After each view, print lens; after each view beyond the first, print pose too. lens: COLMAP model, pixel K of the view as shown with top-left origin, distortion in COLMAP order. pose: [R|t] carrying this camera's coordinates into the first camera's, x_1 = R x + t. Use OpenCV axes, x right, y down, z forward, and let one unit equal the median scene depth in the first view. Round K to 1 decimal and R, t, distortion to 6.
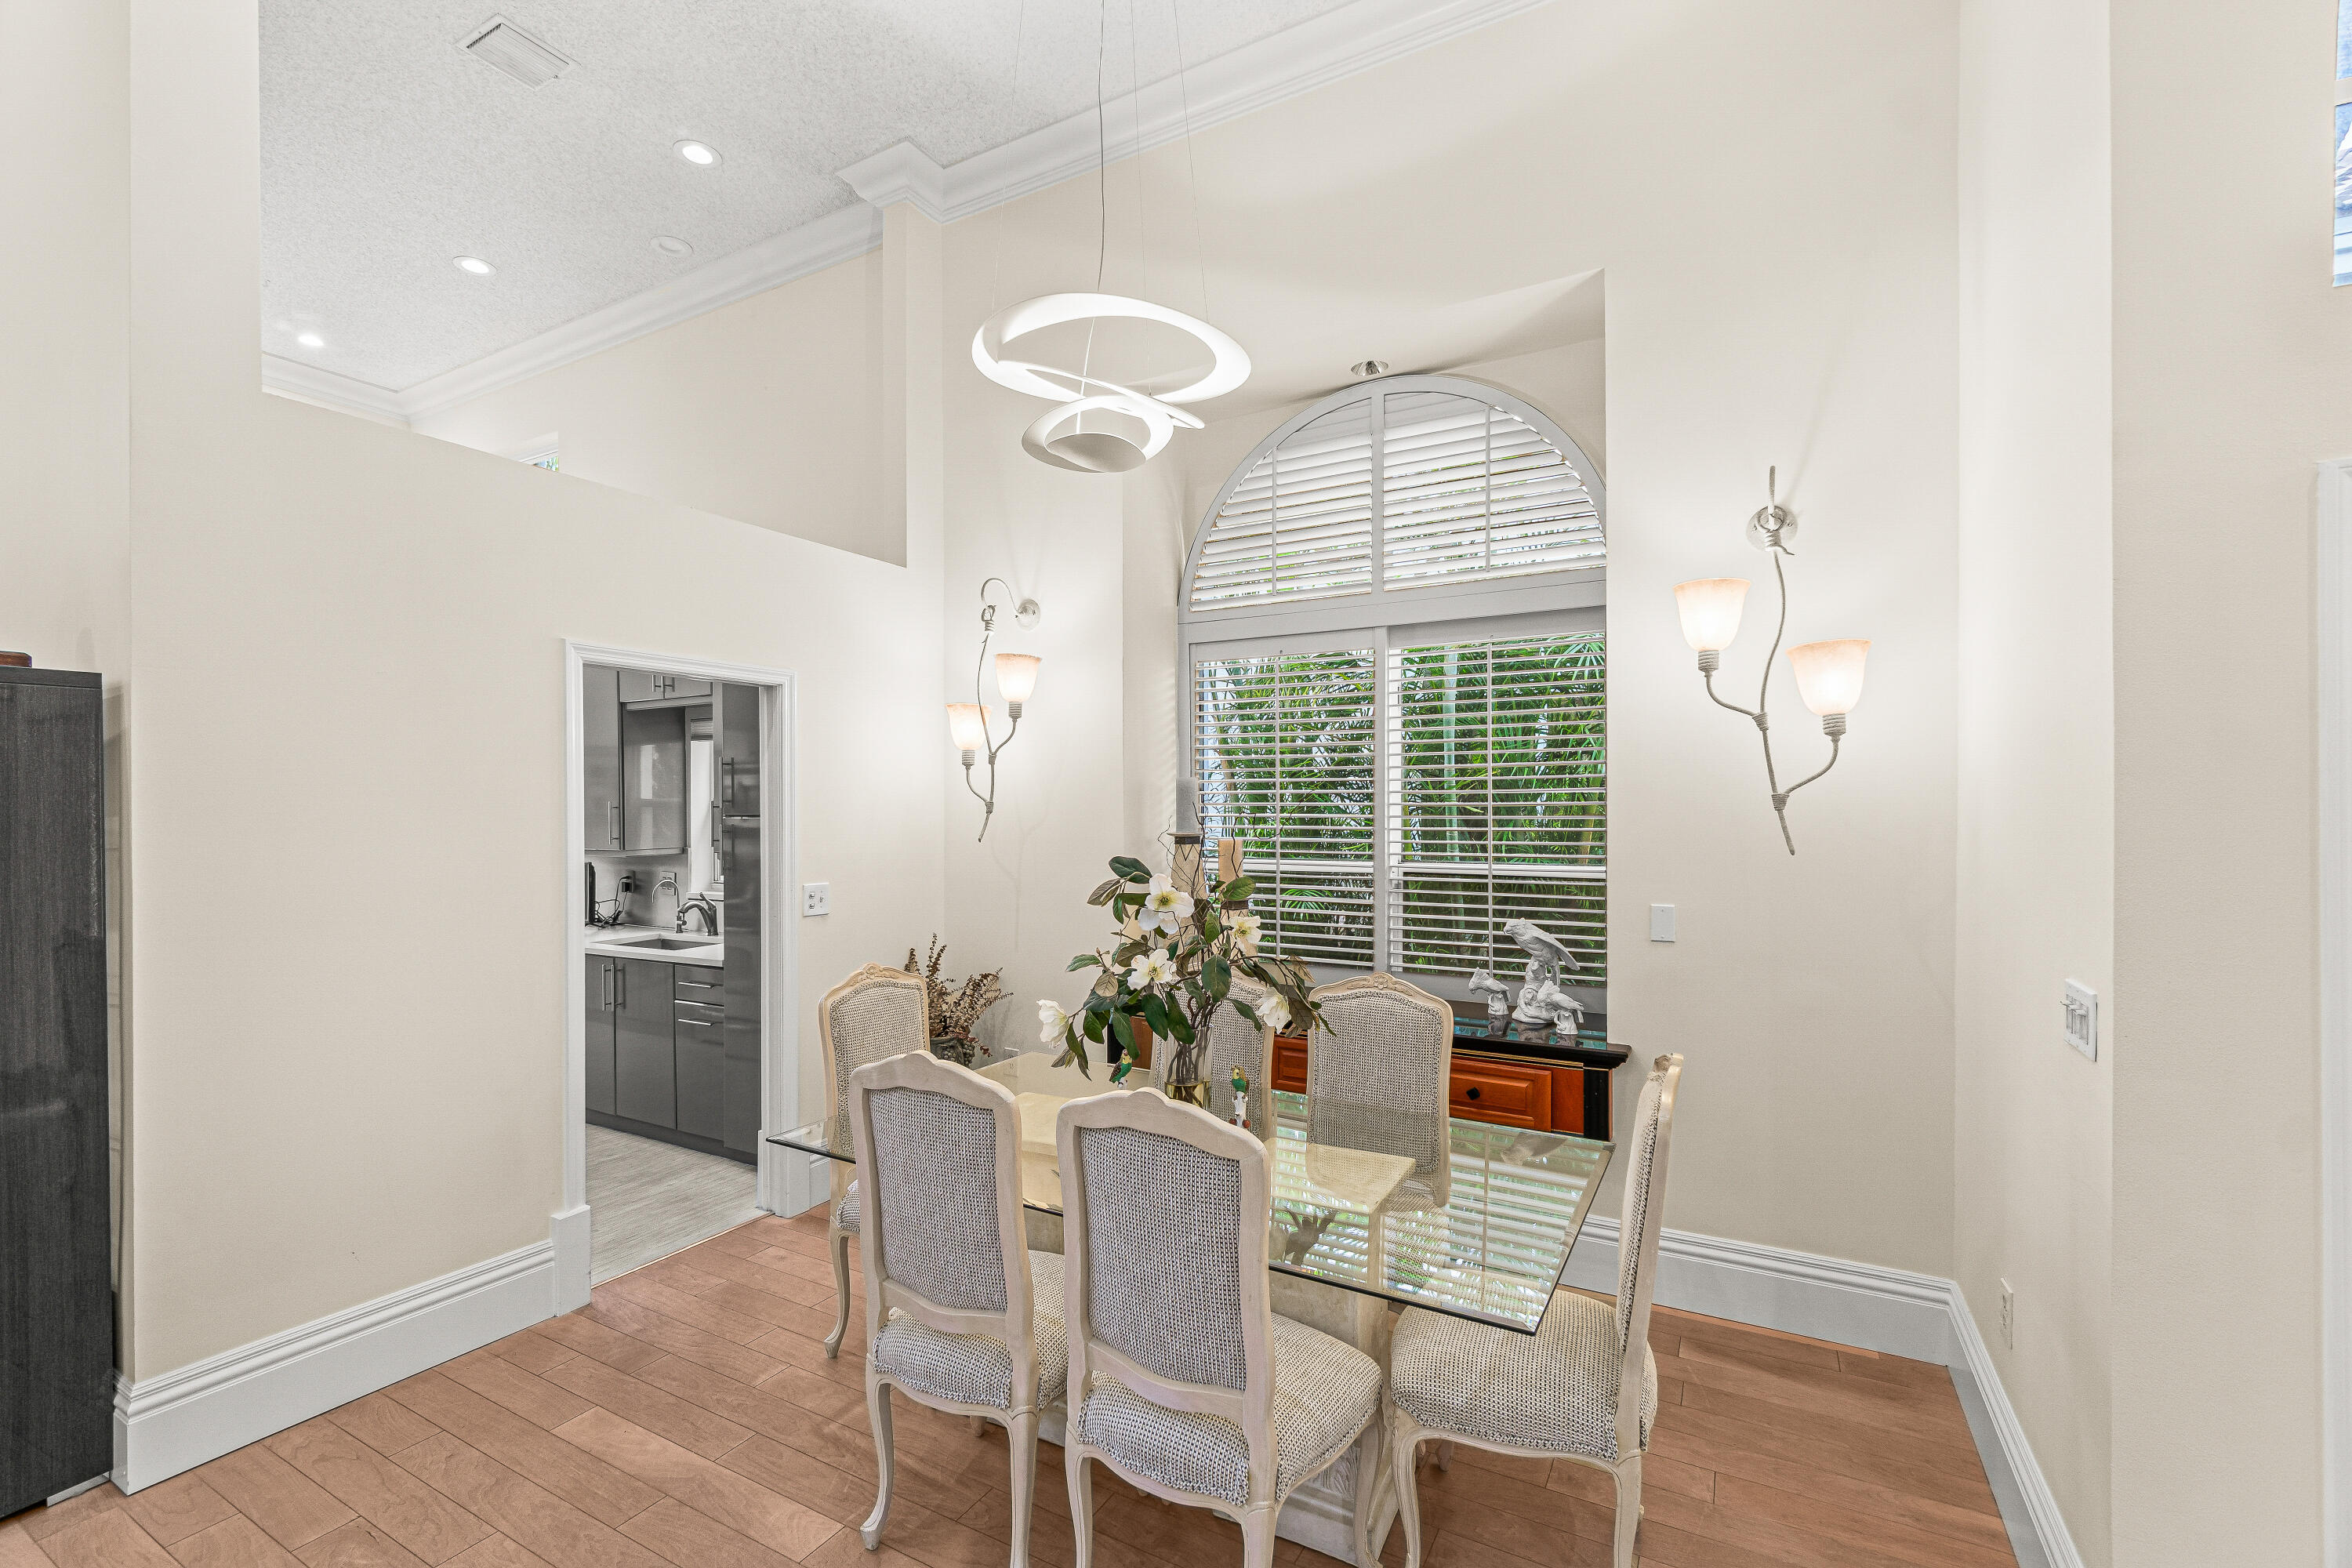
lens RADIAL K [[1023.7, 0, 1167.2], [0, 1023.7, 808.2], [0, 0, 1]] dist [-0.006934, 0.003187]
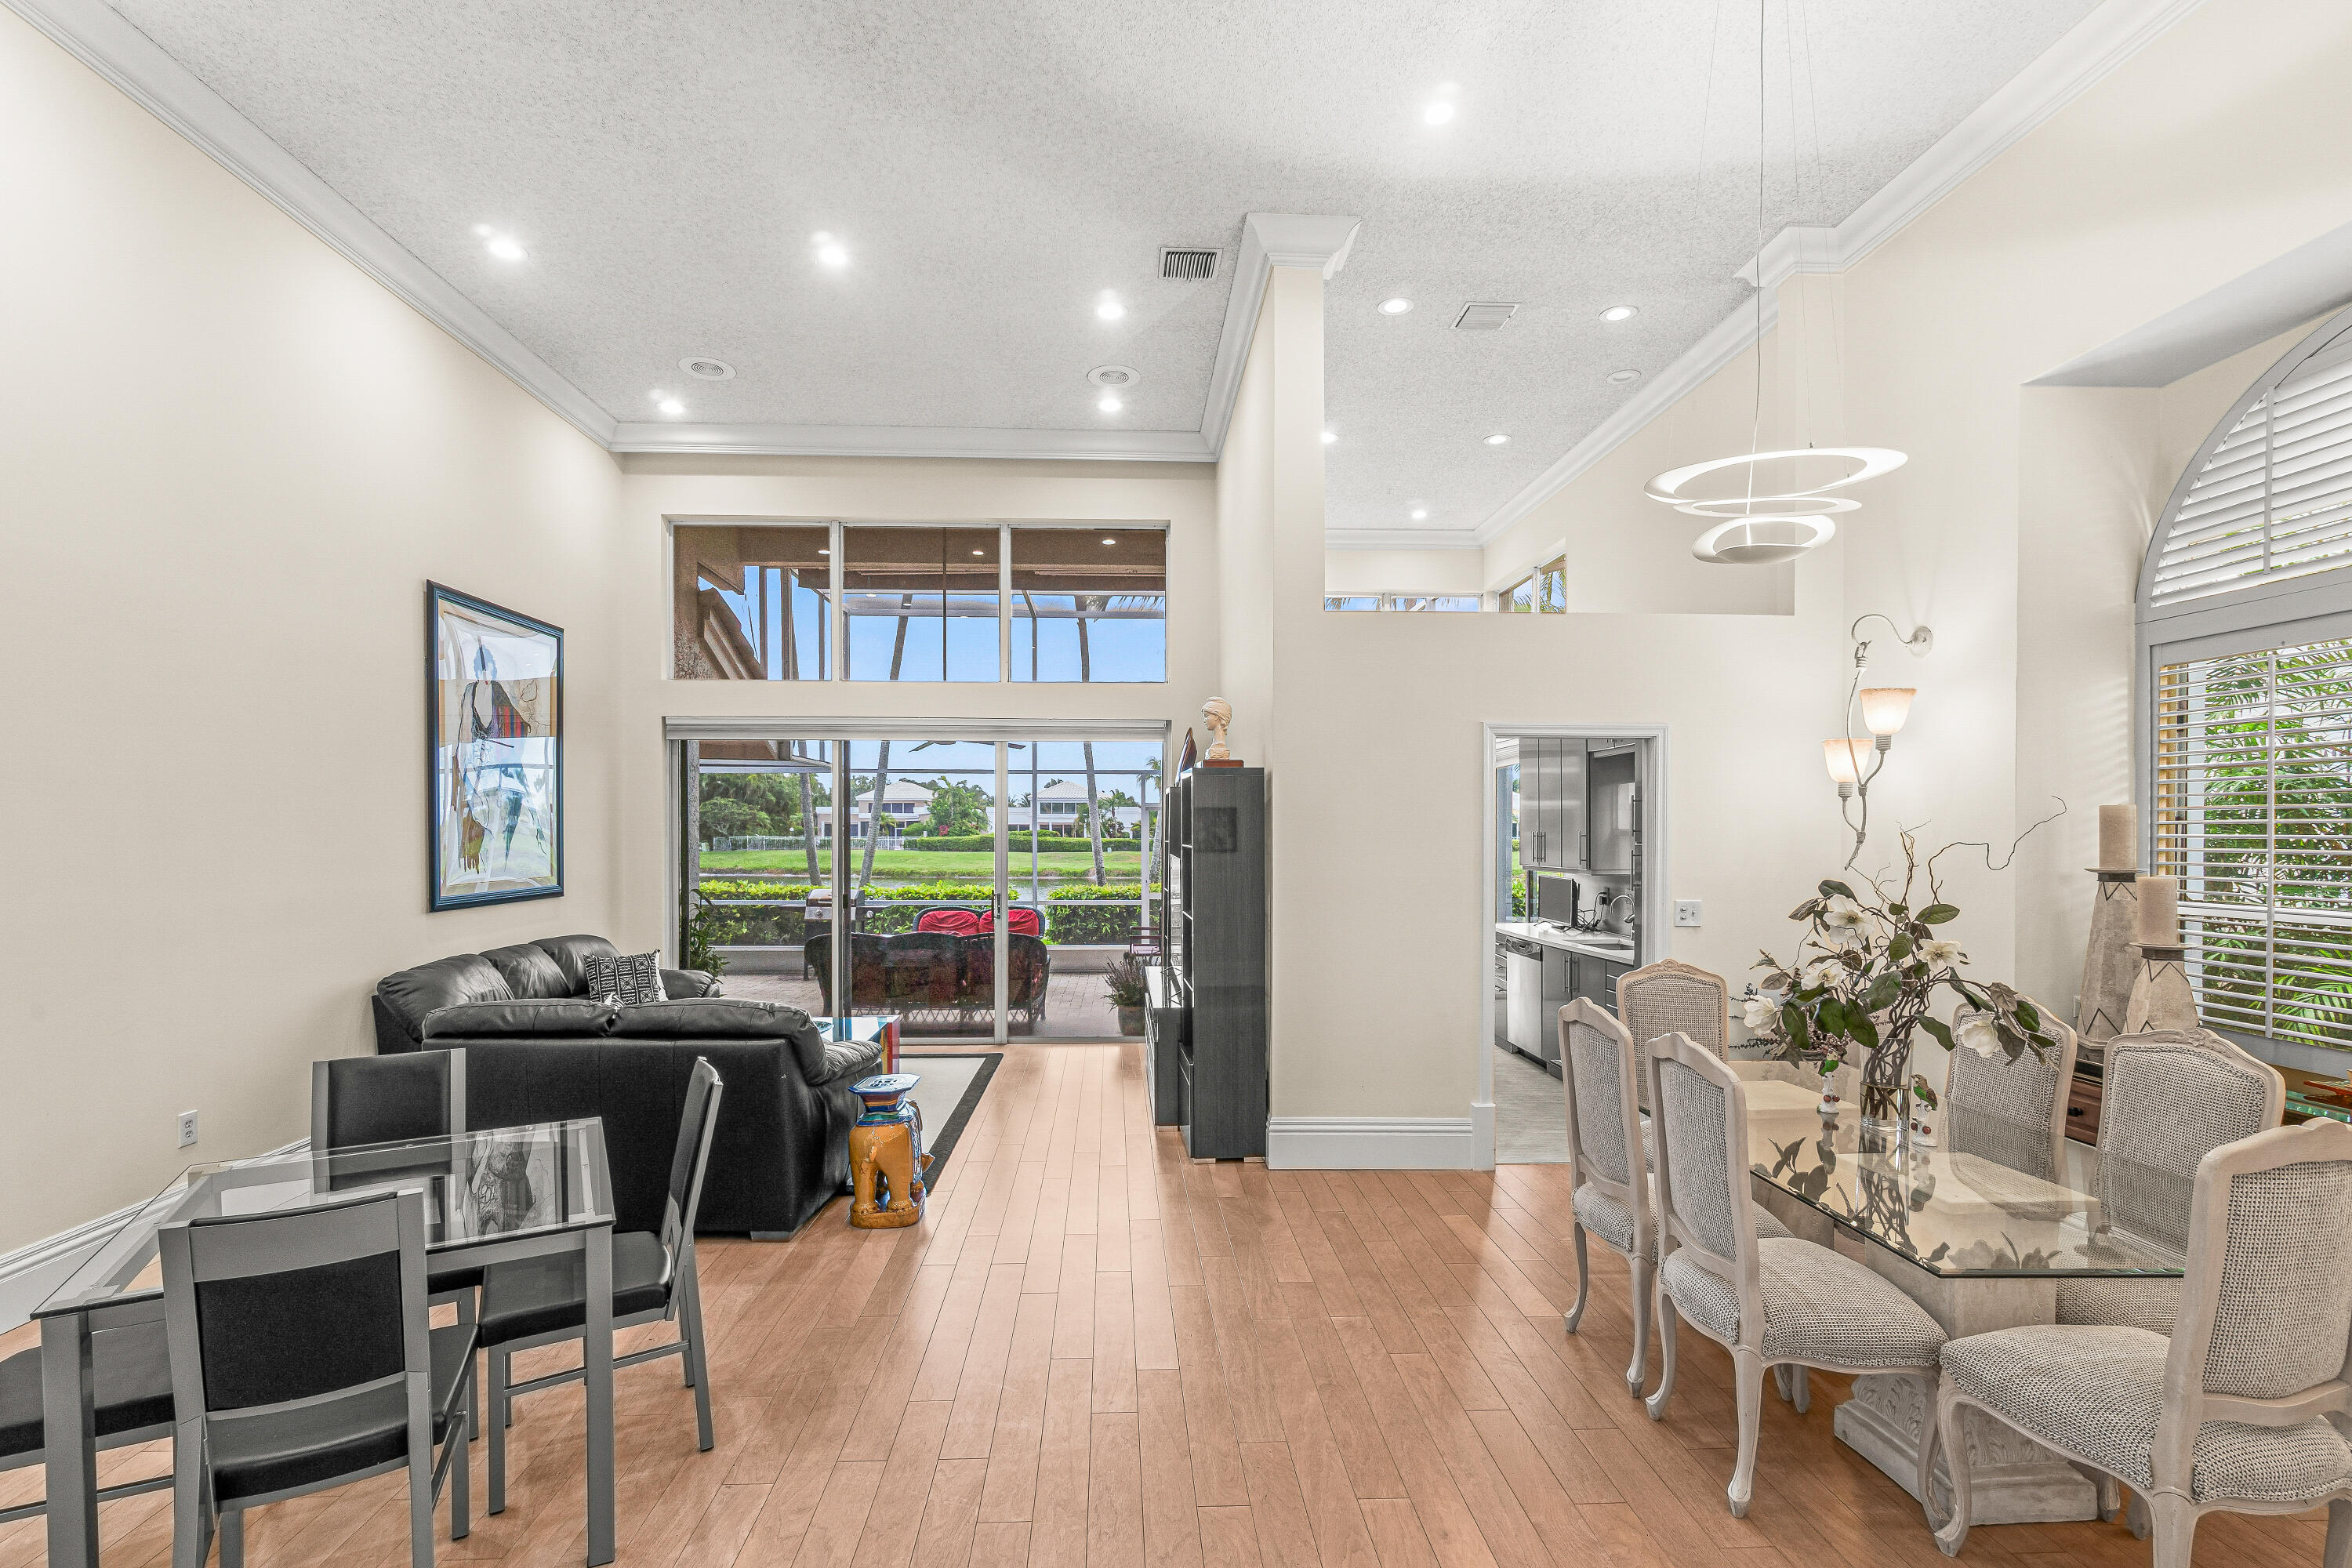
lens RADIAL K [[1023.7, 0, 1155.0], [0, 1023.7, 852.0], [0, 0, 1]] dist [-0.006934, 0.003187]
pose [[0.531848, 0.019982, -0.846604, 0.325508], [-0.007752, 0.999795, 0.018727, 0.000048], [0.846804, -0.003397, 0.531894, -0.157288]]
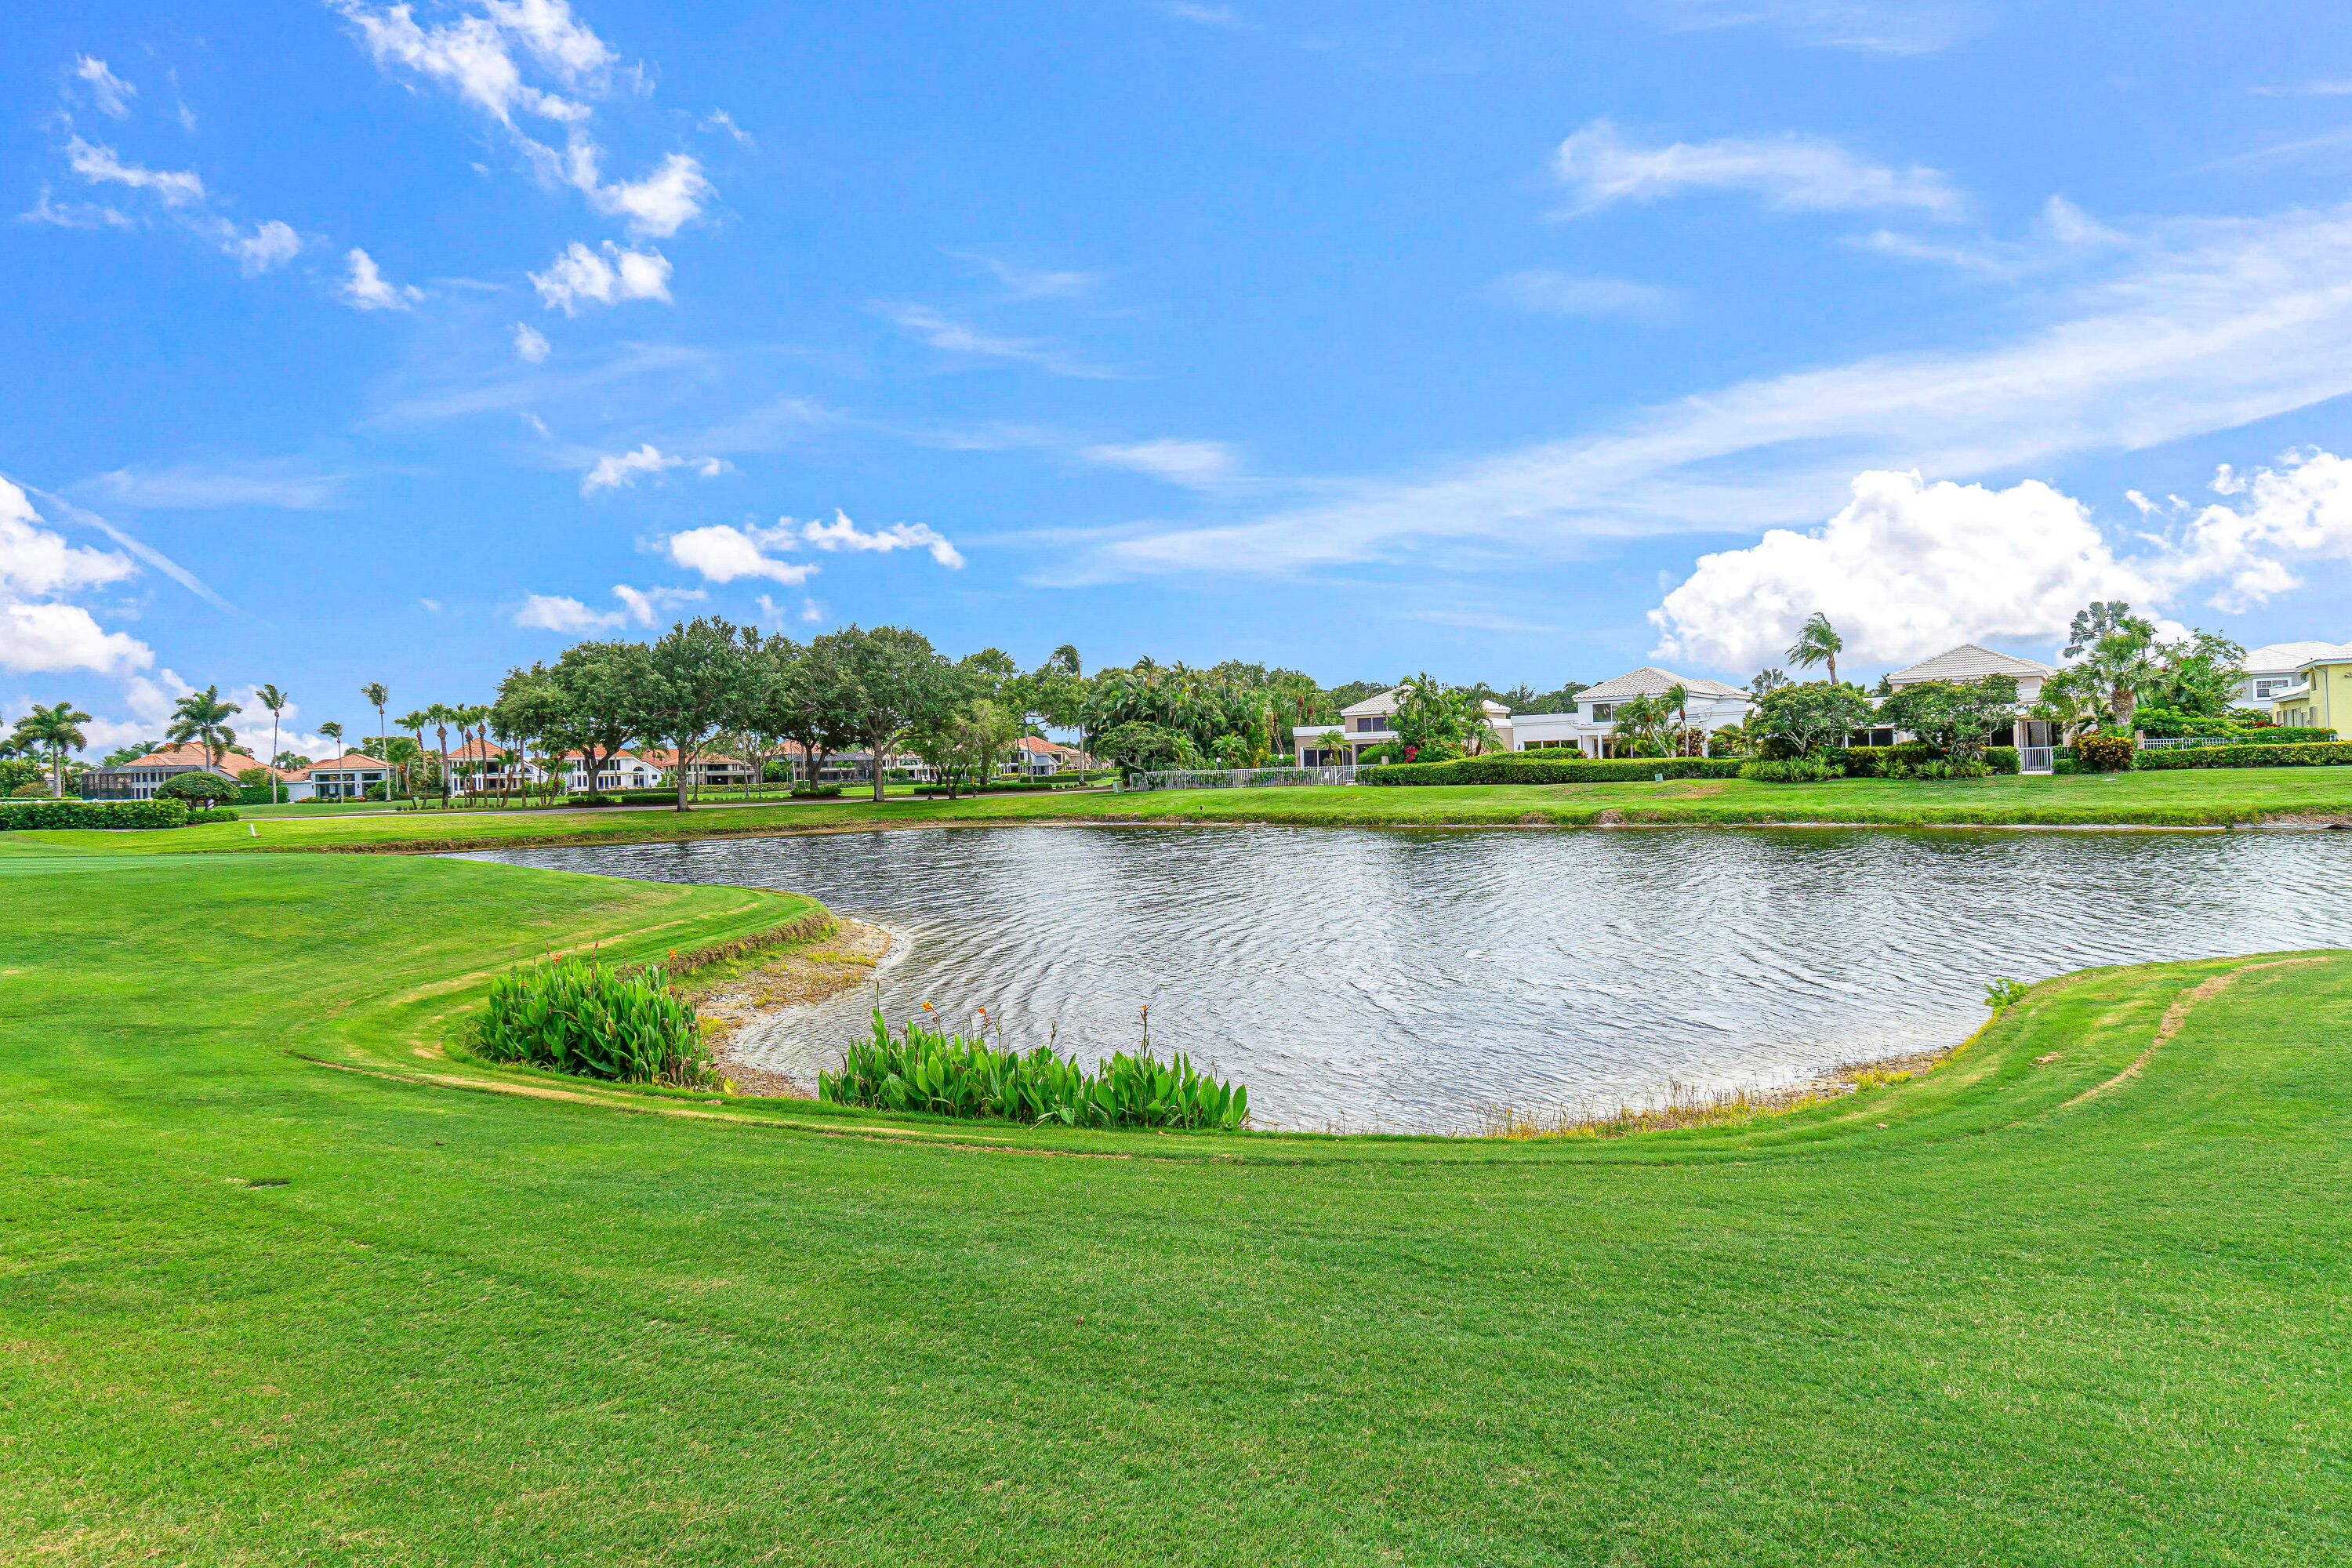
lens RADIAL K [[1315.6, 0, 1169.9], [0, 1315.6, 786.8], [0, 0, 1]] dist [0.022607, -0.000442]
pose [[-0.021167, 0.016807, -0.999635, -2.918832], [0.027321, 0.999495, 0.016226, 0.070956], [0.999403, -0.026967, -0.021615, 7.300192]]
